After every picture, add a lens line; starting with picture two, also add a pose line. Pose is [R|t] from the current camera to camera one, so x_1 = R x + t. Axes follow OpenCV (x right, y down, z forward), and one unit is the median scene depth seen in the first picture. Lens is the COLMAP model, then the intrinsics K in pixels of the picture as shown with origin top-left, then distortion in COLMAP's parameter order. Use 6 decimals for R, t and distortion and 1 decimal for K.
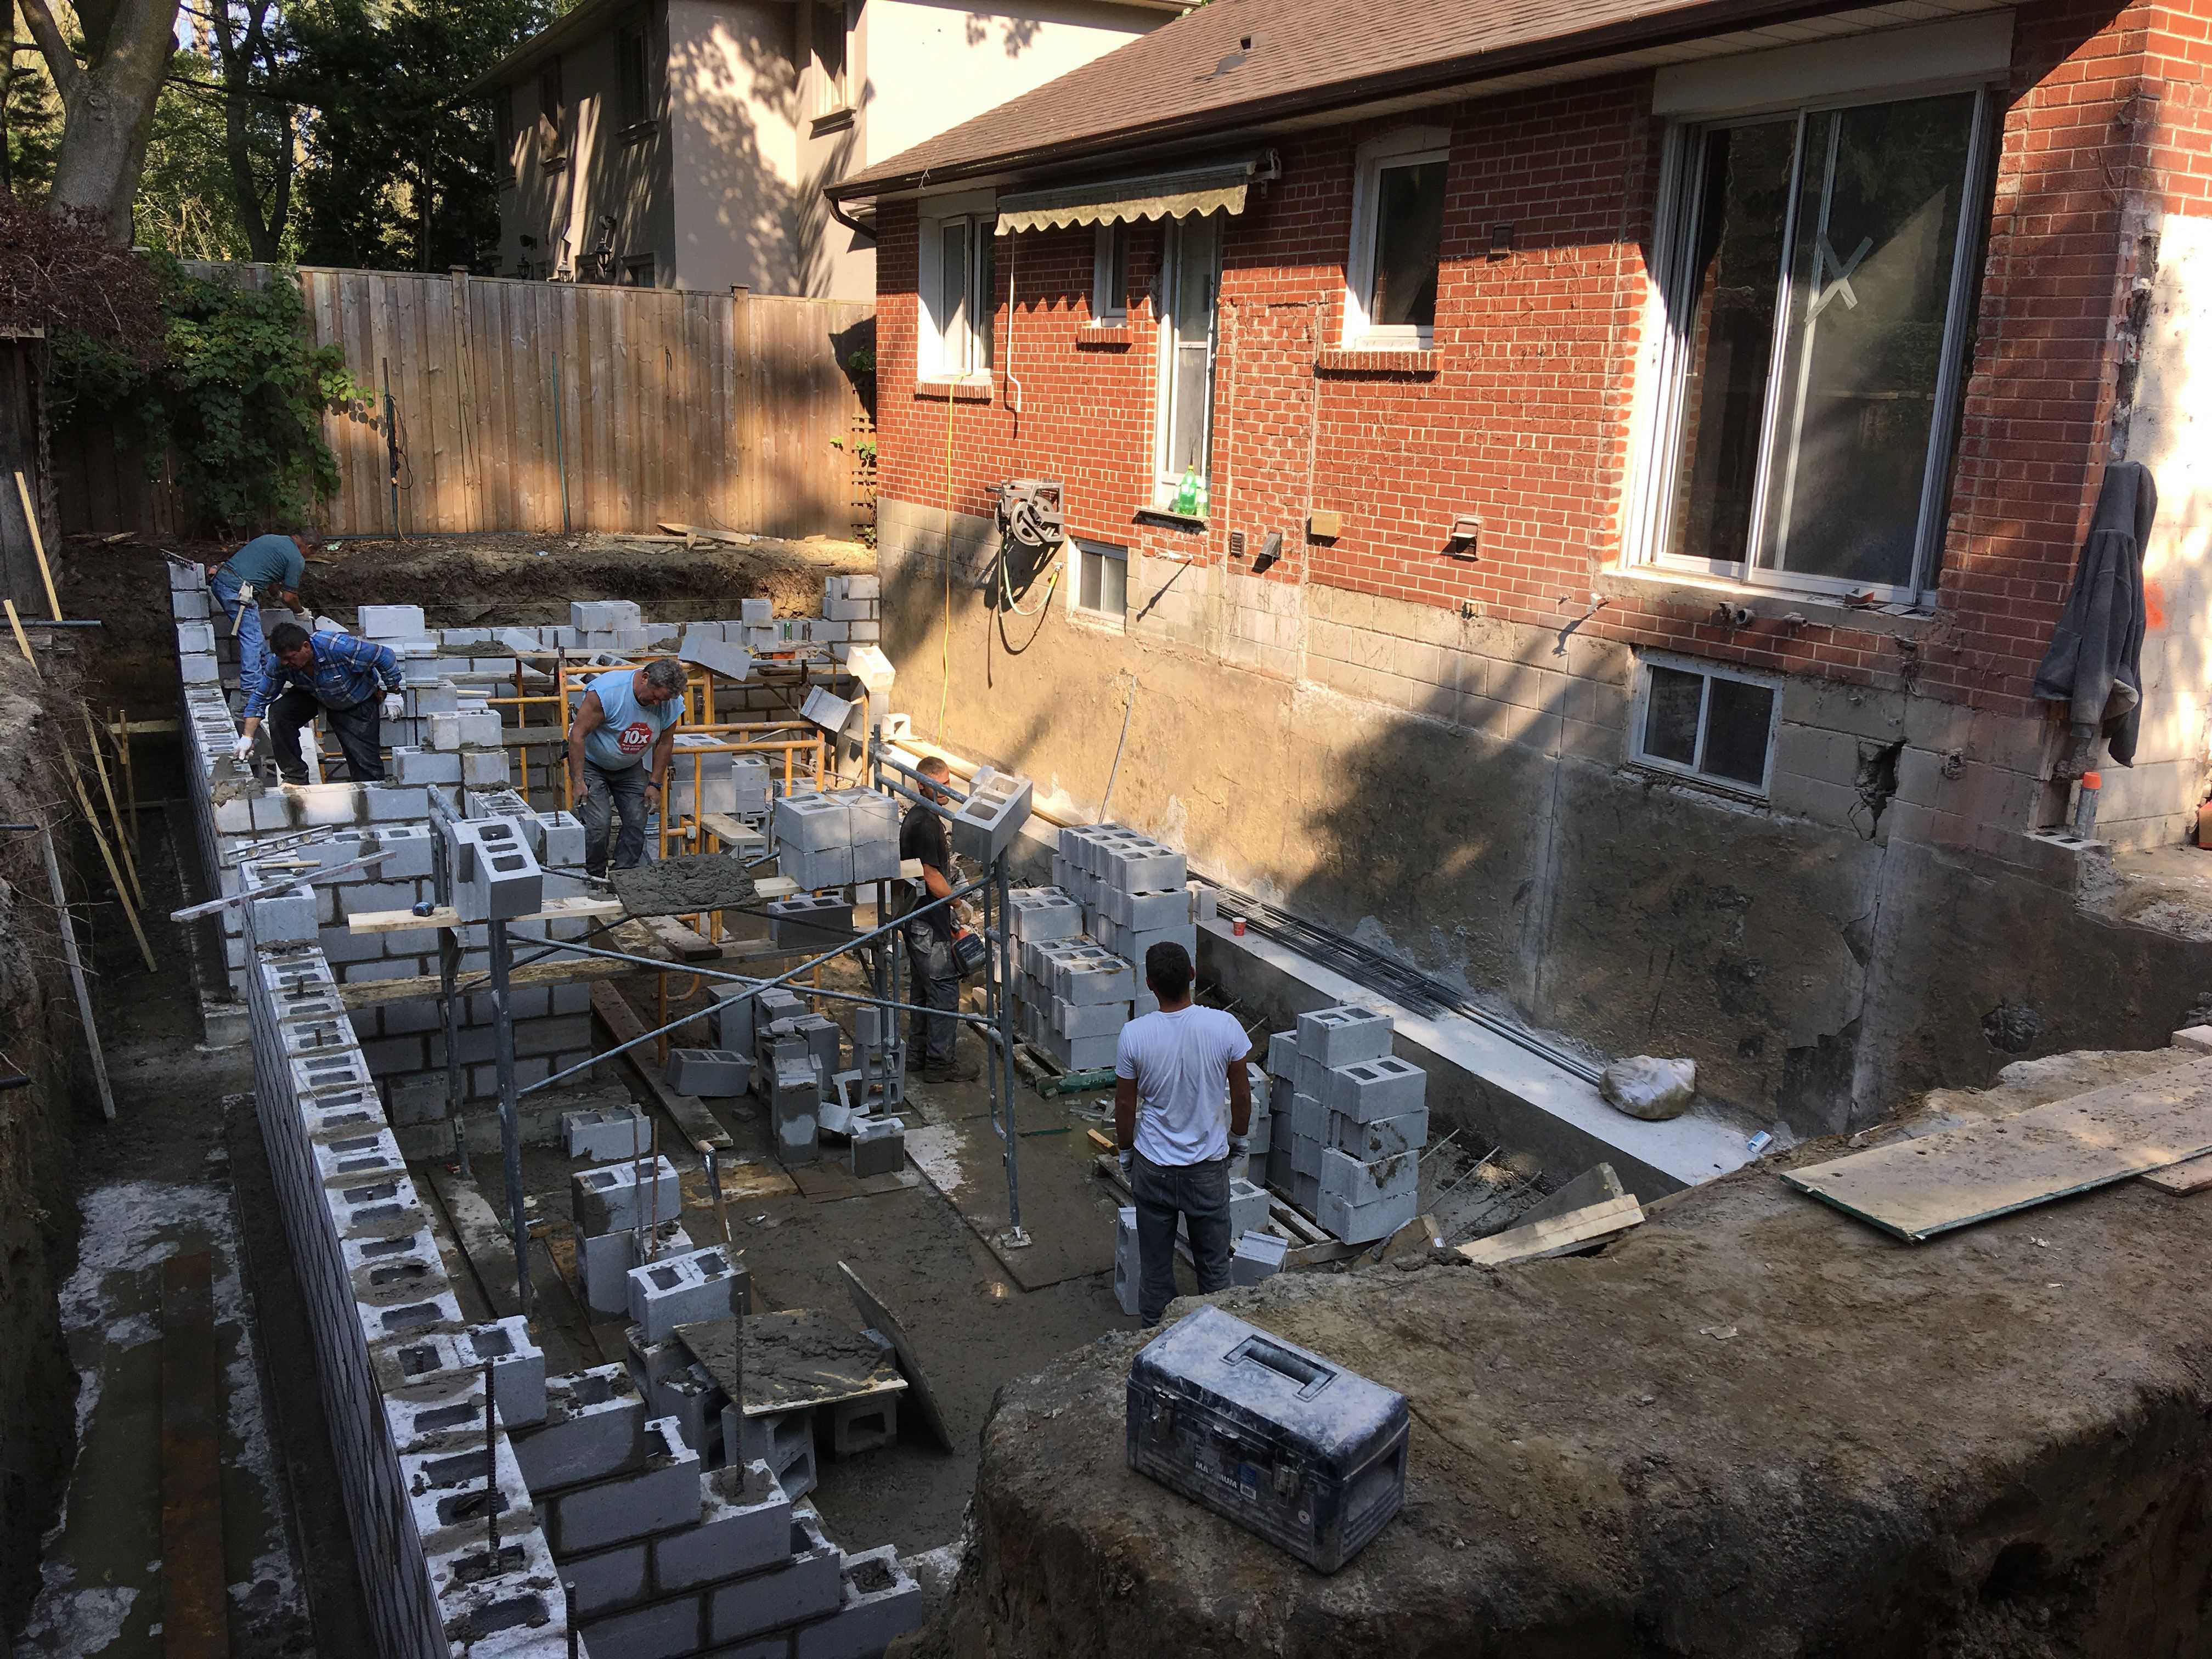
lens RADIAL K [[1855.4, 0, 1097.1], [0, 1855.4, 827.9], [0, 0, 1]] dist [0.121934, -0.185191]
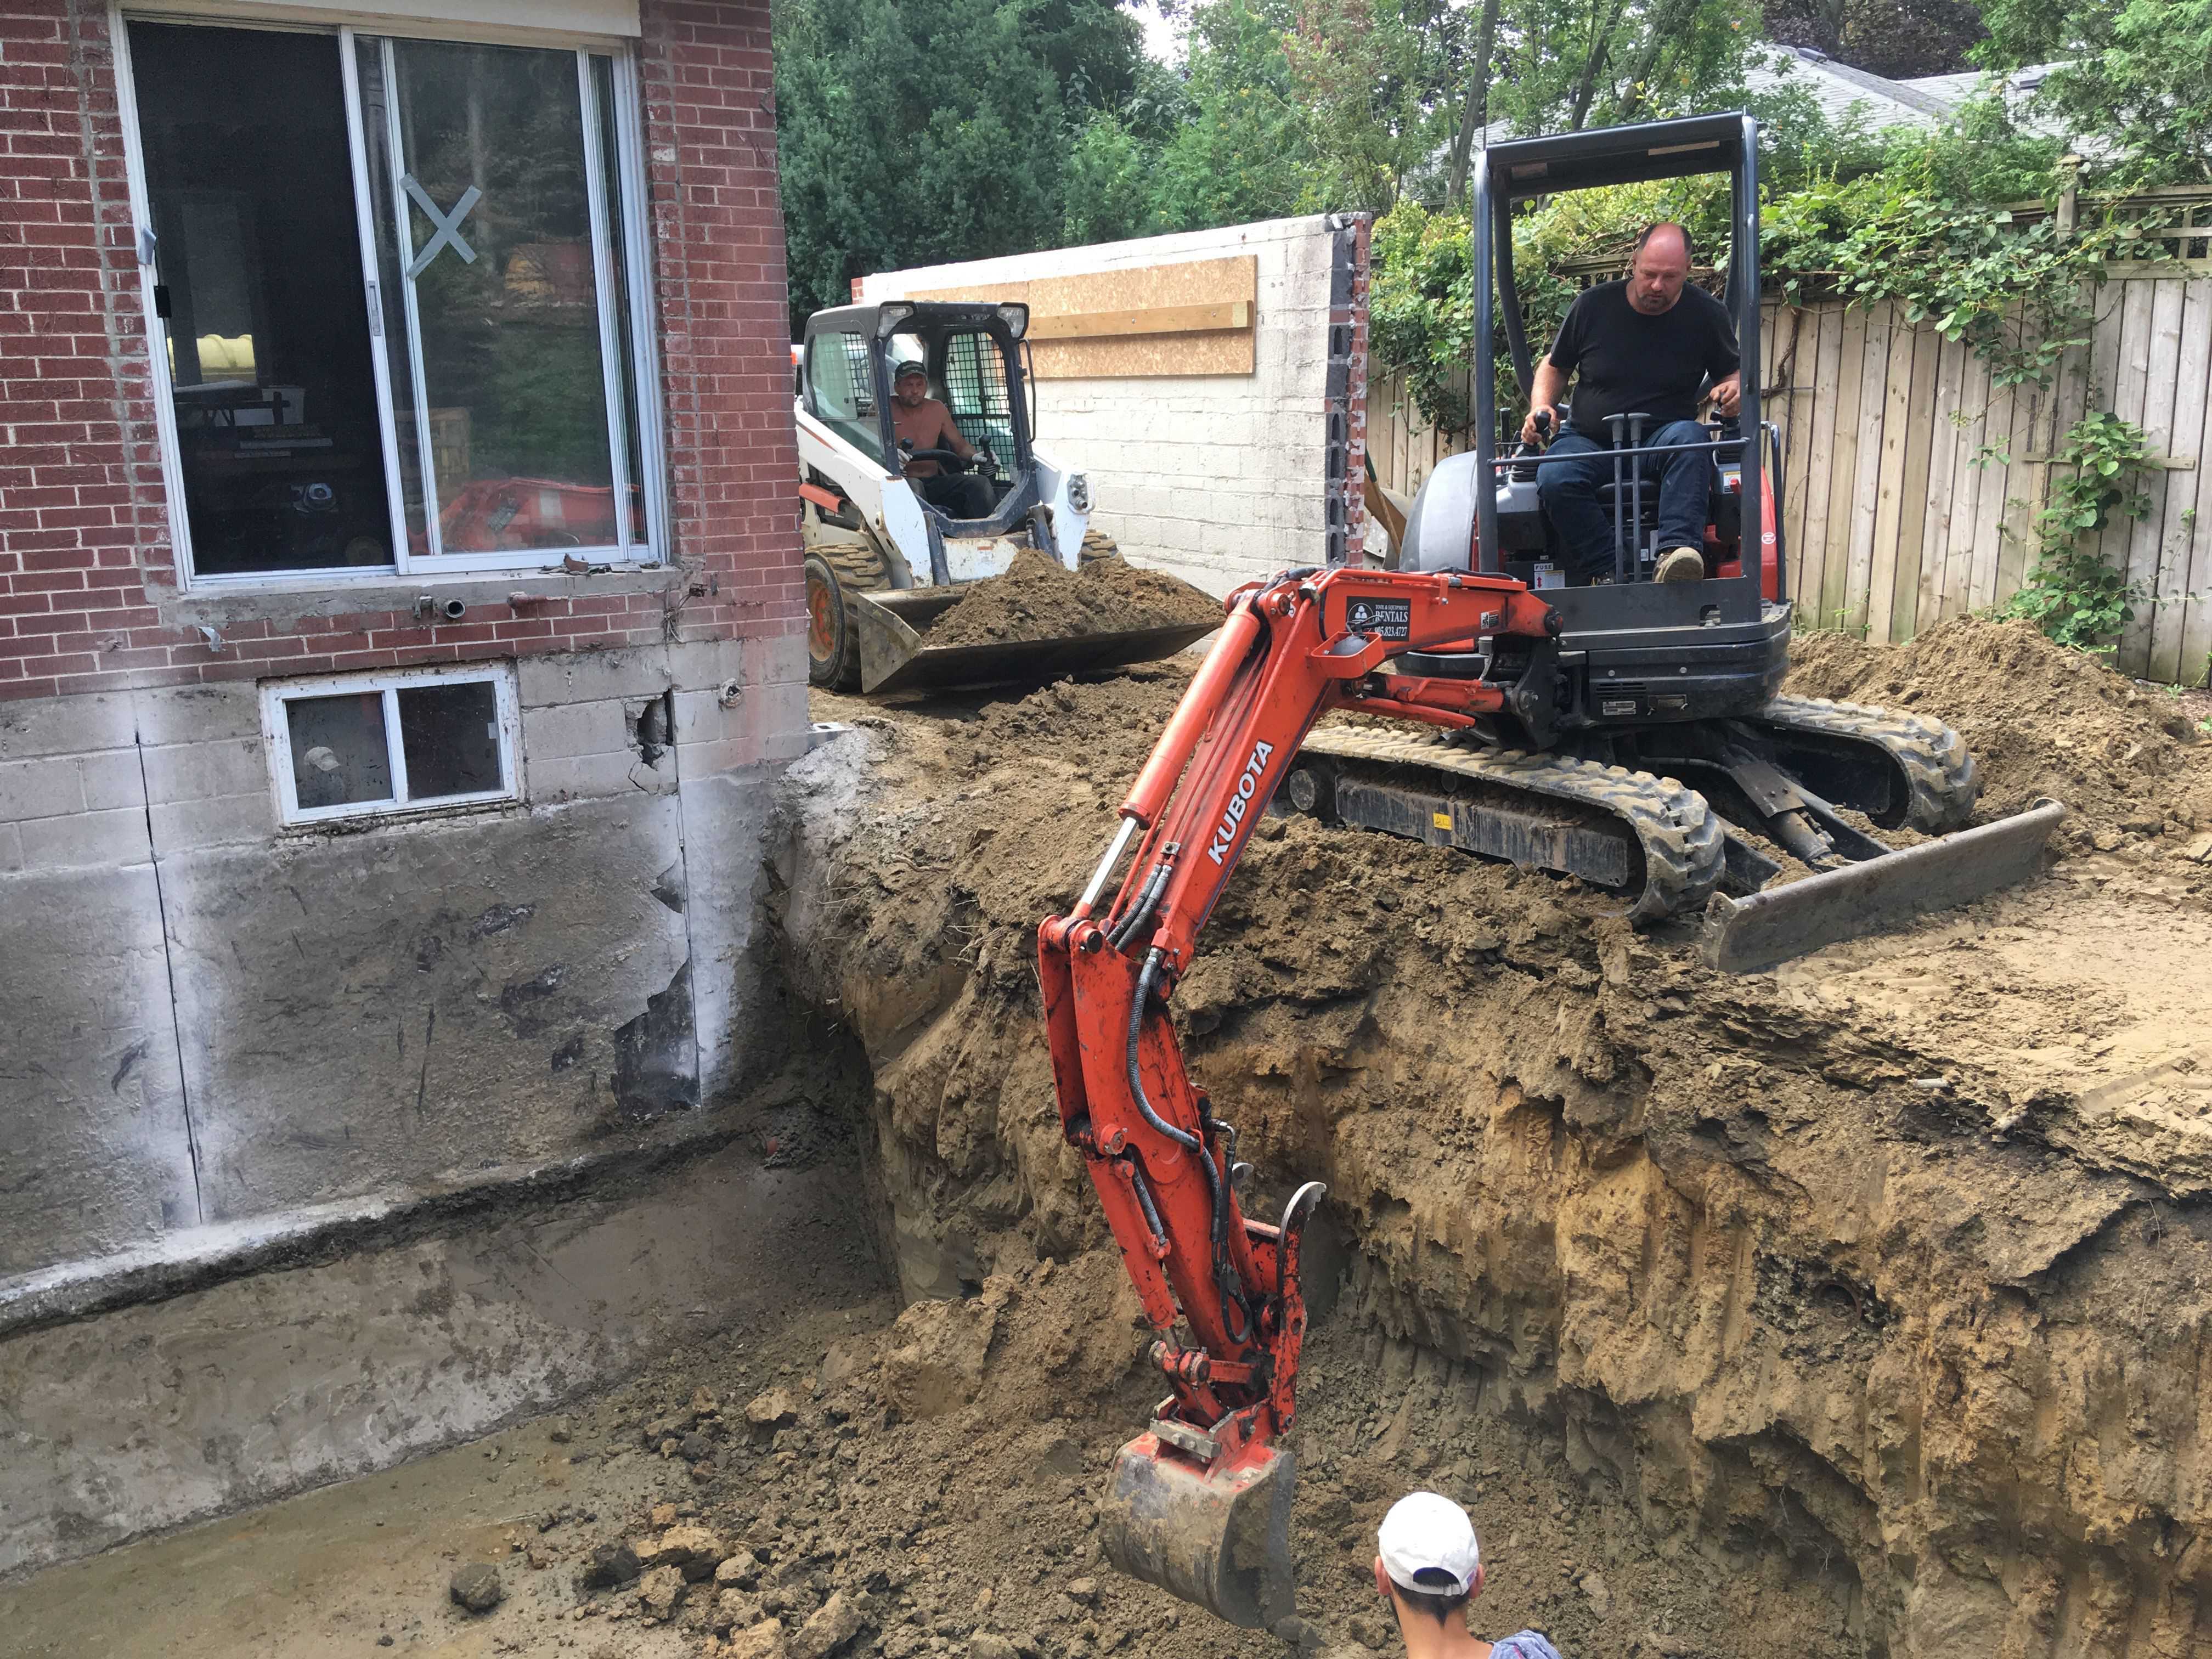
lens RADIAL K [[1855.4, 0, 1089.7], [0, 1855.4, 828.2], [0, 0, 1]] dist [0.121934, -0.185191]
pose [[-0.080963, -0.247796, 0.965423, -0.468807], [0.254599, 0.931329, 0.260396, -0.142161], [-0.963652, 0.266878, -0.012315, 0.626119]]
